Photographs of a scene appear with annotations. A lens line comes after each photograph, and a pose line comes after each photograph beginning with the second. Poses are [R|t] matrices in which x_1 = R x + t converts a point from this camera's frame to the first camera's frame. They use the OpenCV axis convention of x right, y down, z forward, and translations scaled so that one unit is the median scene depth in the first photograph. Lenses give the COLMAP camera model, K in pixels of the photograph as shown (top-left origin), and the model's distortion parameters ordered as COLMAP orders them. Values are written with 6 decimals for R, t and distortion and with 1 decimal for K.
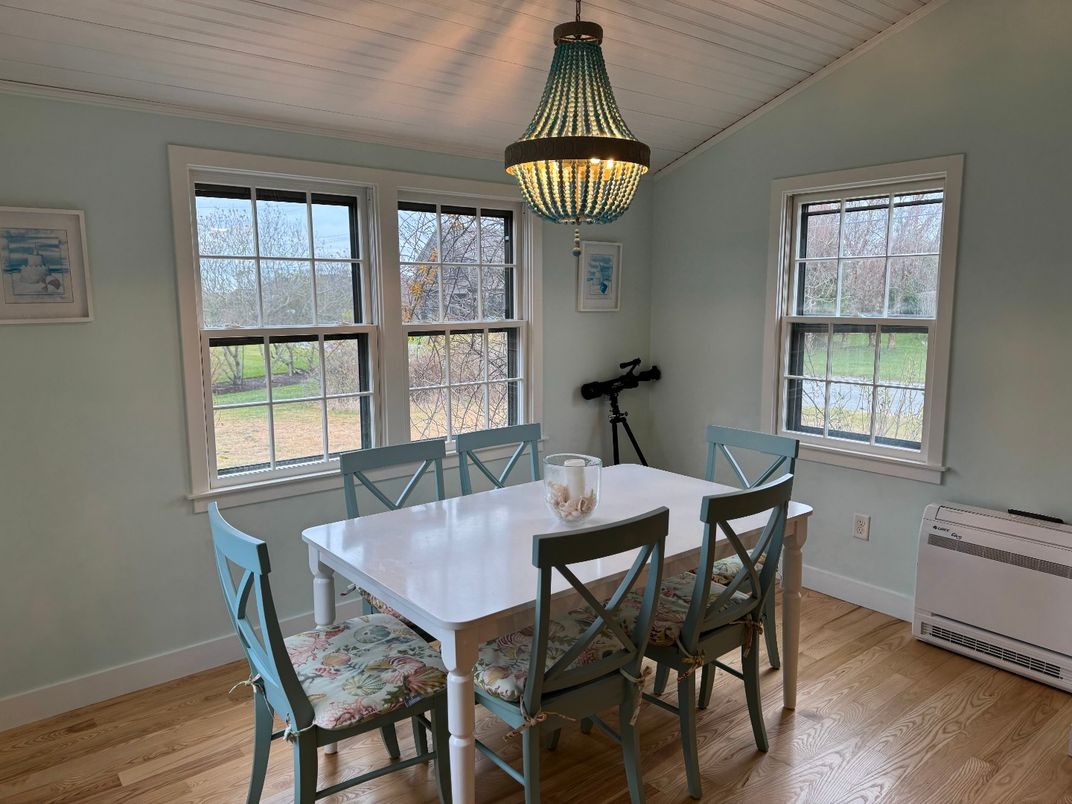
lens RADIAL K [[760.1, 0, 545.9], [0, 760.1, 402.6], [0, 0, 1]] dist [0.038353, -0.056019]
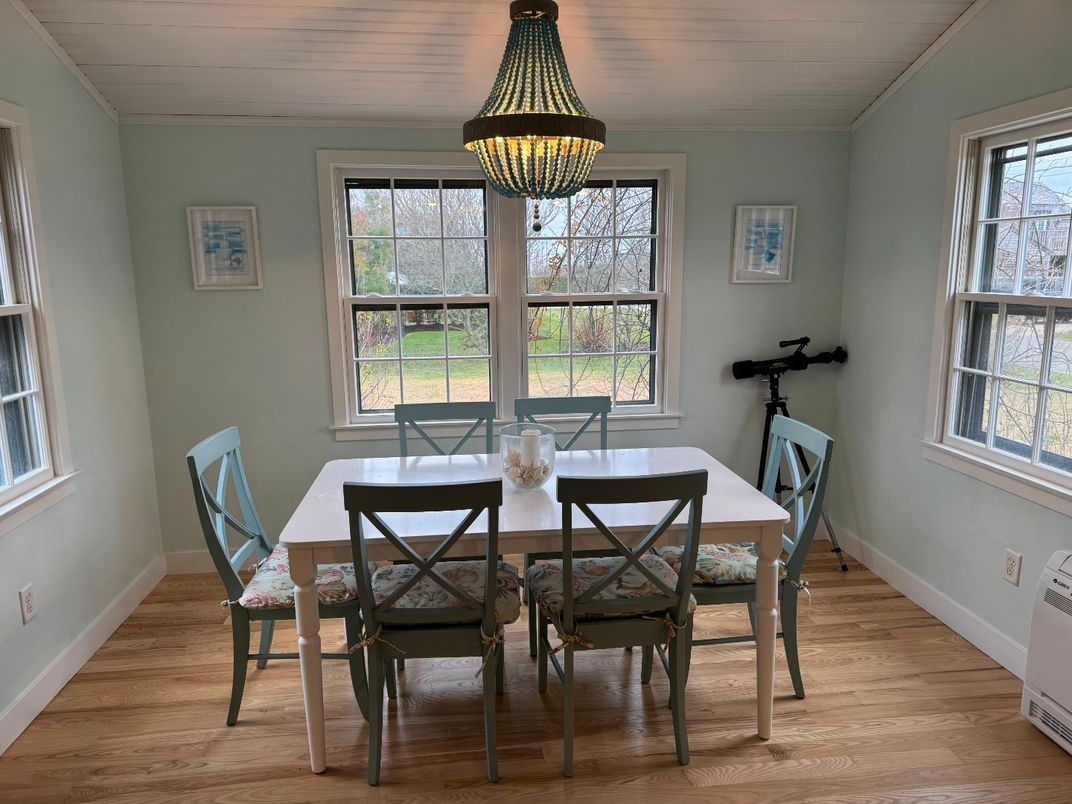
lens RADIAL K [[760.1, 0, 545.9], [0, 760.1, 402.6], [0, 0, 1]] dist [0.038353, -0.056019]
pose [[0.839292, 0.091940, -0.535851, 0.432641], [-0.070941, 0.995691, 0.059725, -0.016744], [0.539033, -0.012113, 0.842198, 0.100368]]
